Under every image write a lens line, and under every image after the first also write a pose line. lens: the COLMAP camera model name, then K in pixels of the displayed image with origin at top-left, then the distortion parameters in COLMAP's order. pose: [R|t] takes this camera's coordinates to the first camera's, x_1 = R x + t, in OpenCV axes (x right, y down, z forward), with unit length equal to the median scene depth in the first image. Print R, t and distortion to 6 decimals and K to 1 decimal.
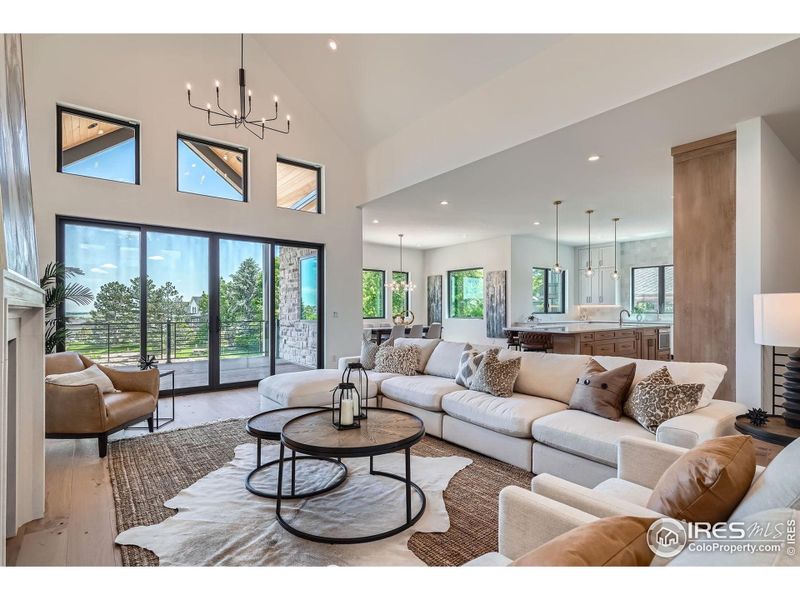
lens RADIAL K [[403.4, 0, 393.0], [0, 403.4, 307.7], [0, 0, 1]] dist [0.003325, -0.000461]
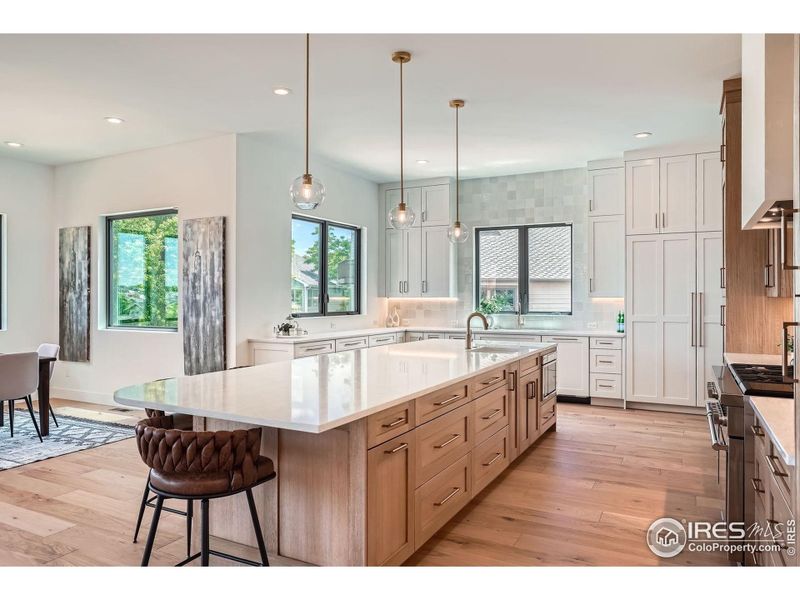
lens RADIAL K [[543.3, 0, 395.0], [0, 543.3, 295.3], [0, 0, 1]] dist [0.003392, 0.003199]
pose [[0.908697, 0.000690, 0.417456, 0.198710], [-0.001667, 0.999997, 0.001974, -0.011549], [-0.417453, -0.002489, 0.908695, 0.401034]]
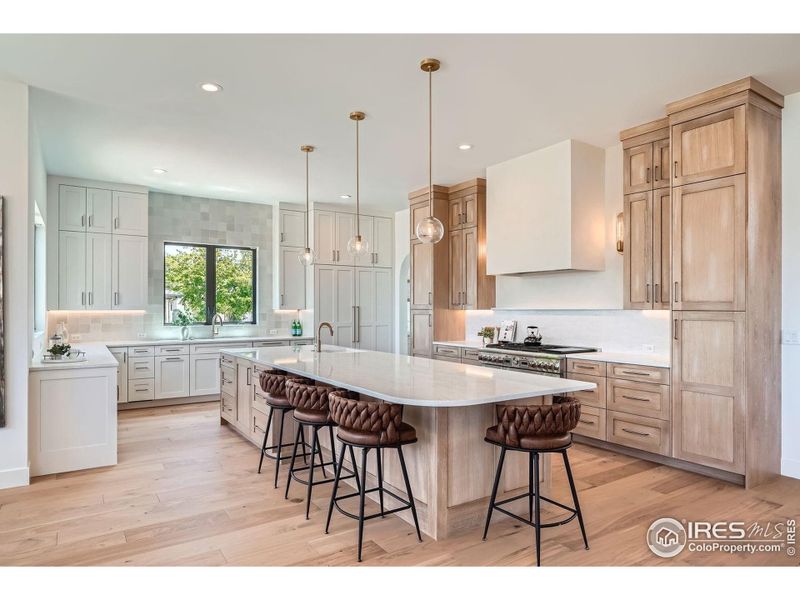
lens RADIAL K [[505.8, 0, 386.8], [0, 505.8, 305.7], [0, 0, 1]] dist [0.001981, 0.002154]
pose [[0.065163, 0.003951, 0.997867, -0.070785], [-0.003542, 0.999987, -0.003728, -0.011825], [-0.997868, -0.003292, 0.065176, 0.679107]]
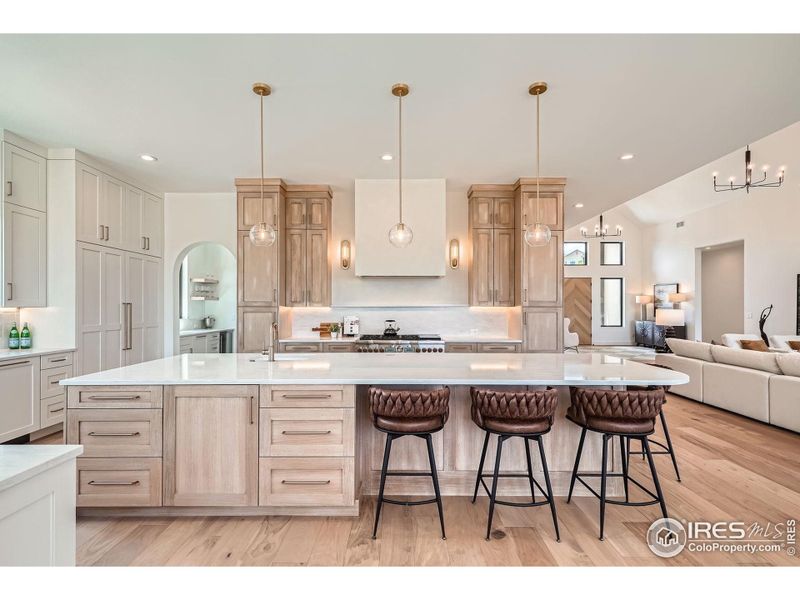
lens RADIAL K [[386.4, 0, 395.5], [0, 386.4, 304.6], [0, 0, 1]] dist [0.014984, -0.000238]
pose [[-0.811205, 0.002158, 0.584758, 0.186199], [-0.002126, 0.999976, -0.006639, -0.009382], [-0.584758, -0.006629, -0.811181, 0.975282]]
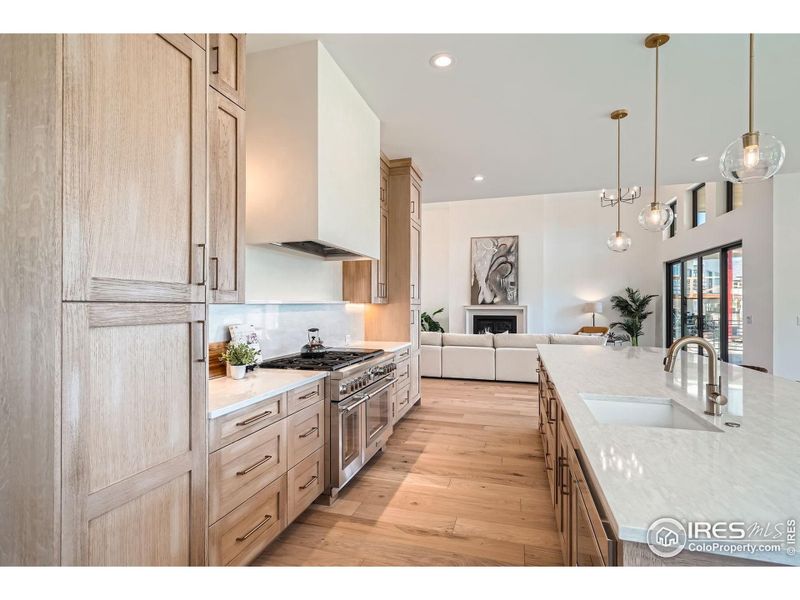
lens RADIAL K [[386.4, 0, 399.7], [0, 386.4, 306.0], [0, 0, 1]] dist [0.014984, -0.000238]
pose [[-0.805786, 0.000332, -0.592207, 0.615749], [-0.000243, 1.000000, 0.000891, -0.008319], [0.592207, 0.000862, -0.805786, 0.823358]]
